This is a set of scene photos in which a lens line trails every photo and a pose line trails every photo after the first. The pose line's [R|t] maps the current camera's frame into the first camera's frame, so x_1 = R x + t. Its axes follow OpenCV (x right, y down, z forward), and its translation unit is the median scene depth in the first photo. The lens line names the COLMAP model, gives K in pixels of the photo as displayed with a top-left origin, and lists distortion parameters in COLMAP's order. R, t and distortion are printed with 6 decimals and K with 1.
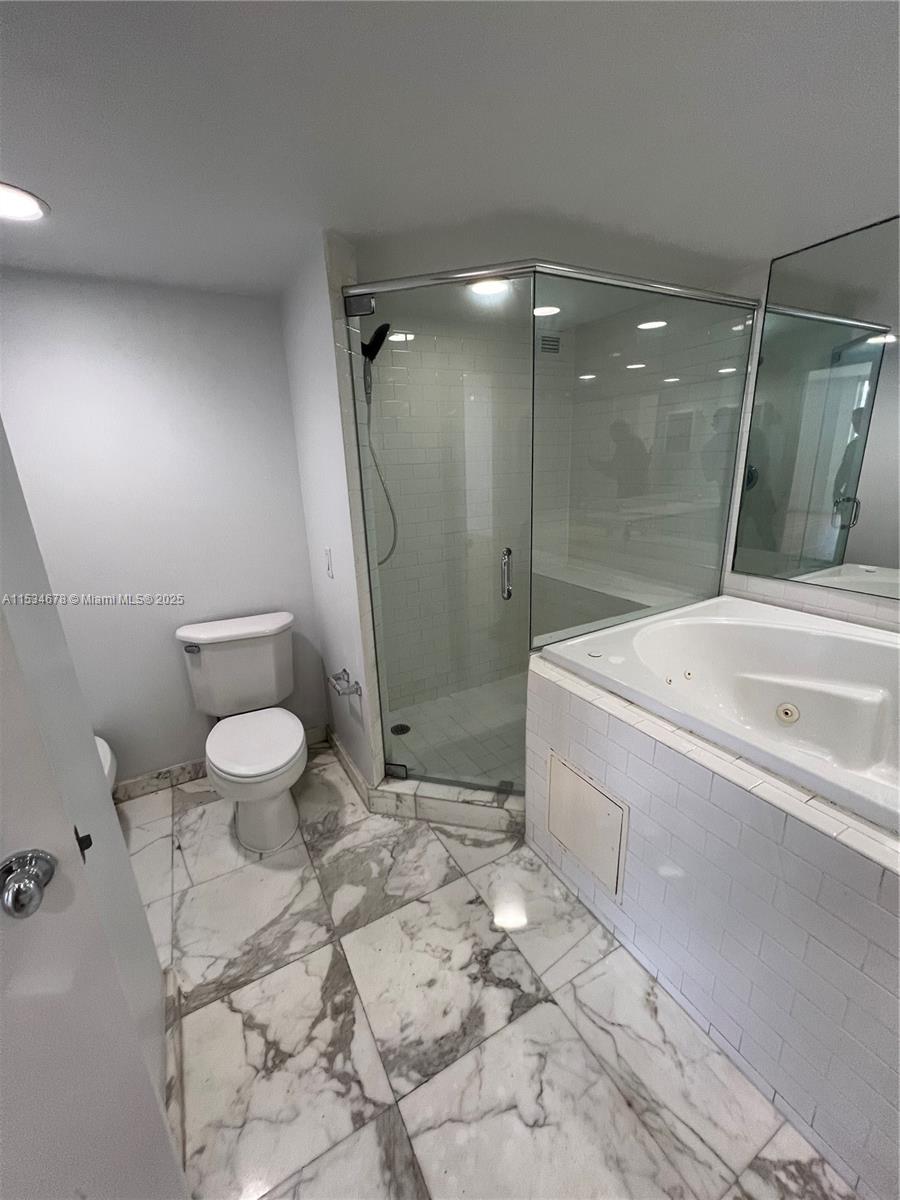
lens RADIAL K [[480.7, 0, 449.8], [0, 480.7, 600.4], [0, 0, 1]] dist [0.001417, 0.000260]
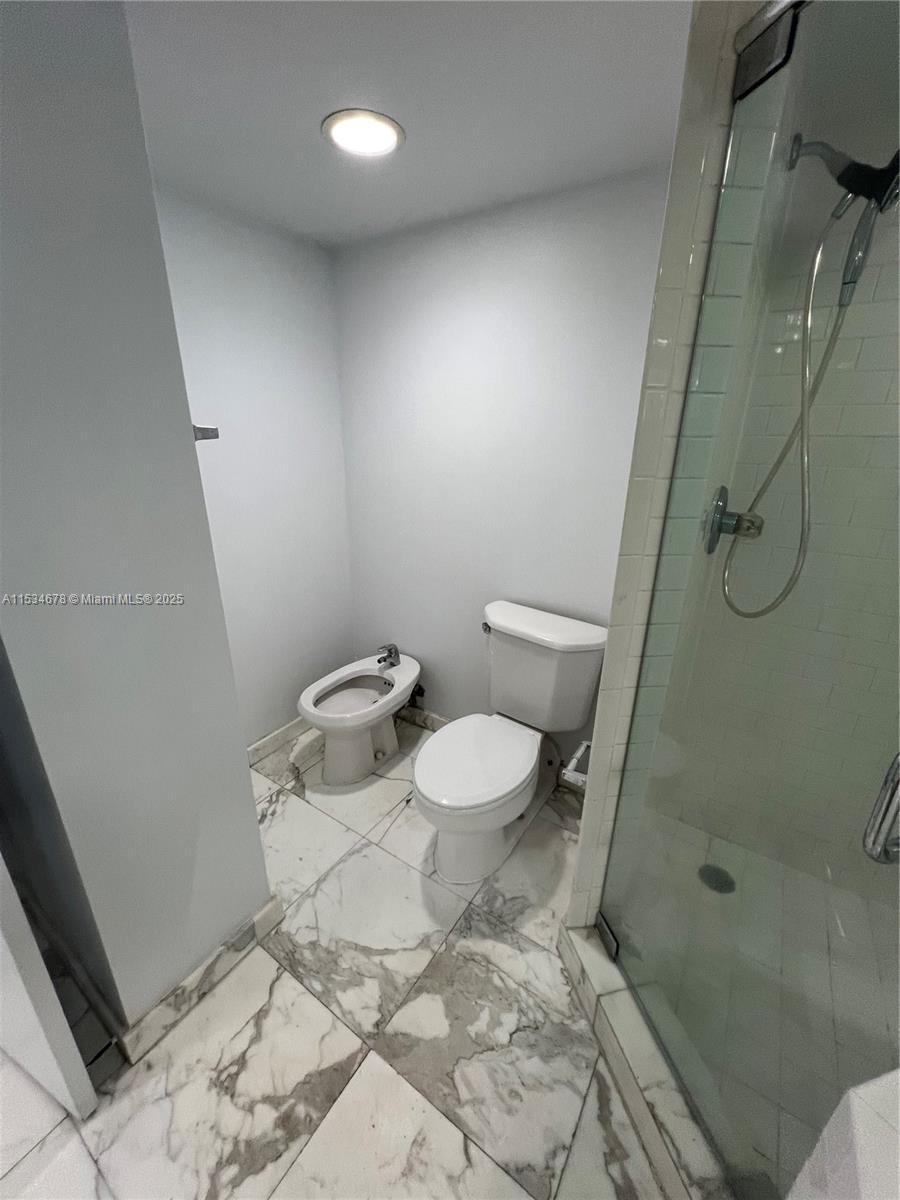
lens RADIAL K [[480.7, 0, 451.0], [0, 480.7, 602.7], [0, 0, 1]] dist [0.001417, 0.000260]
pose [[0.448946, 0.344707, -0.824394, 0.193824], [-0.277812, 0.930718, 0.237875, -0.163099], [0.849275, 0.122234, 0.513606, 0.553697]]
